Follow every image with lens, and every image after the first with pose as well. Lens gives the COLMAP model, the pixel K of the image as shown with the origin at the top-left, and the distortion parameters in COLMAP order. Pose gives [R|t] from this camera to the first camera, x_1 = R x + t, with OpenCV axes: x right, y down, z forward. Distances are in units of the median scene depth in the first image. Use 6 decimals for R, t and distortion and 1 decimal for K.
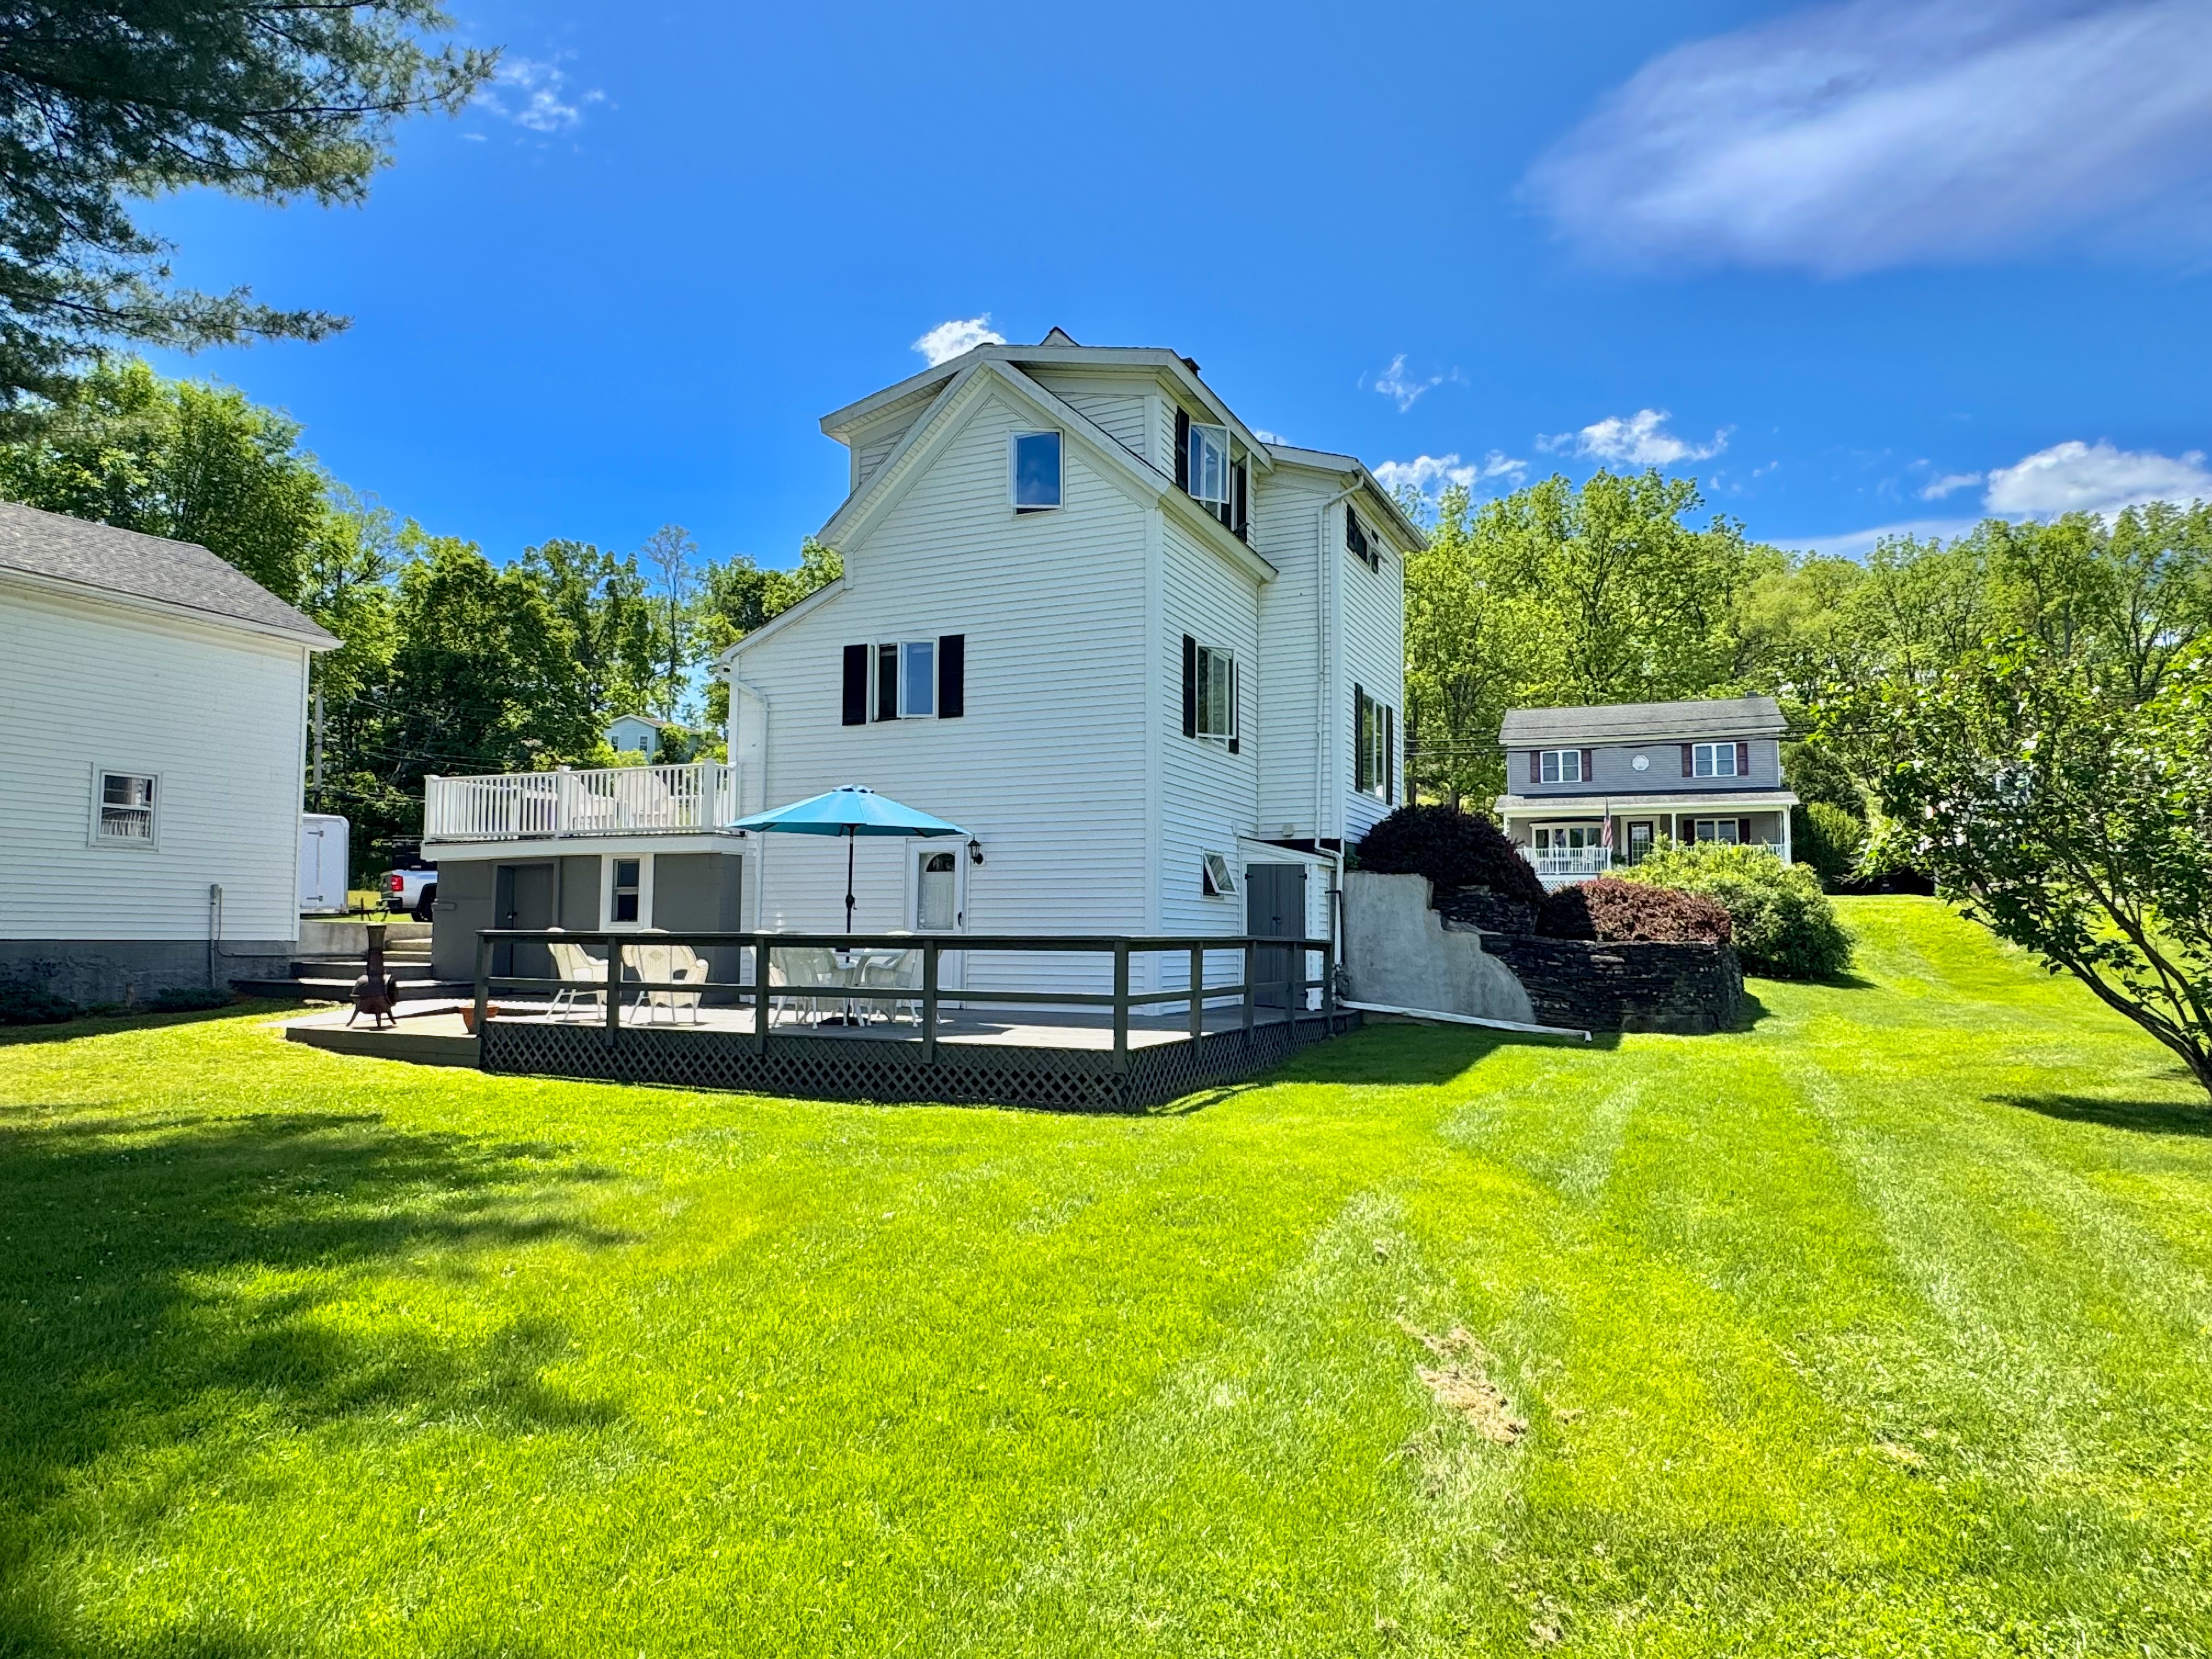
lens RADIAL K [[1348.0, 0, 1106.0], [0, 1348.0, 829.5], [0, 0, 1]] dist [-0.007640, -0.000006]
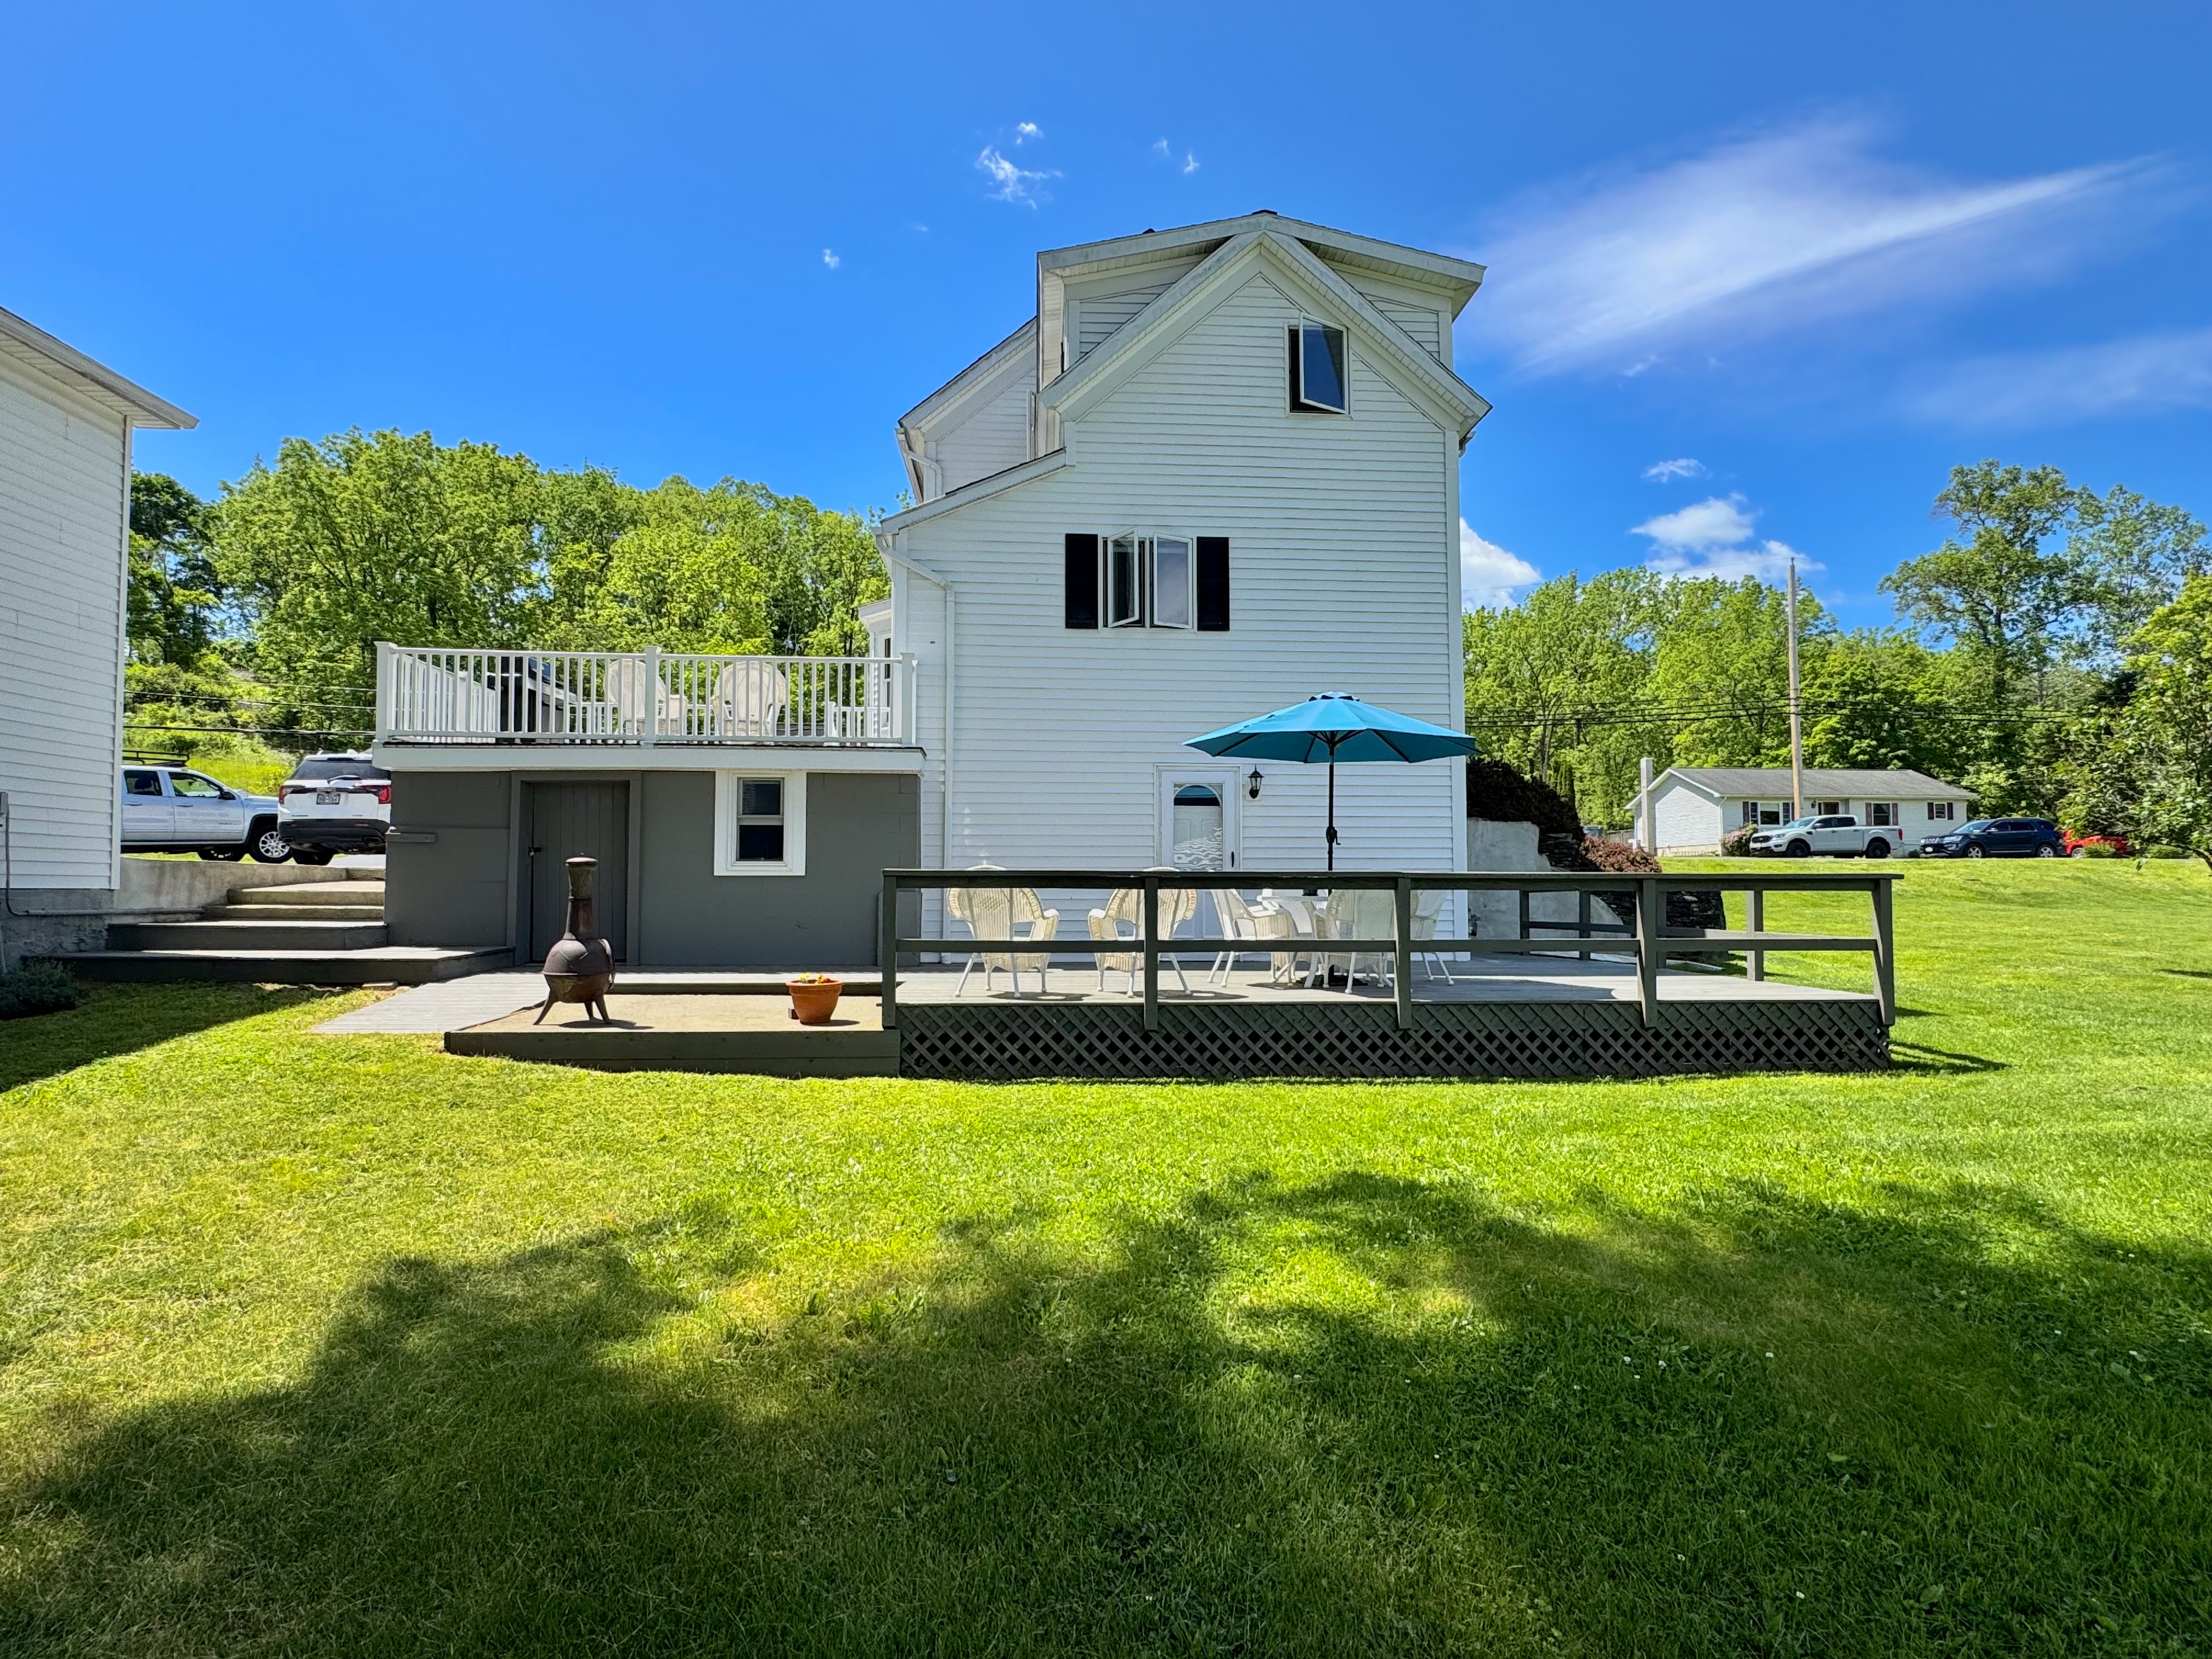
lens RADIAL K [[1129.4, 0, 1106.0], [0, 1129.4, 829.5], [0, 0, 1]] dist [0.000252, -0.000581]
pose [[0.875202, 0.022476, 0.483234, -0.523805], [-0.034671, 0.999266, 0.016315, 0.036177], [-0.482513, -0.031033, 0.875339, 0.381689]]
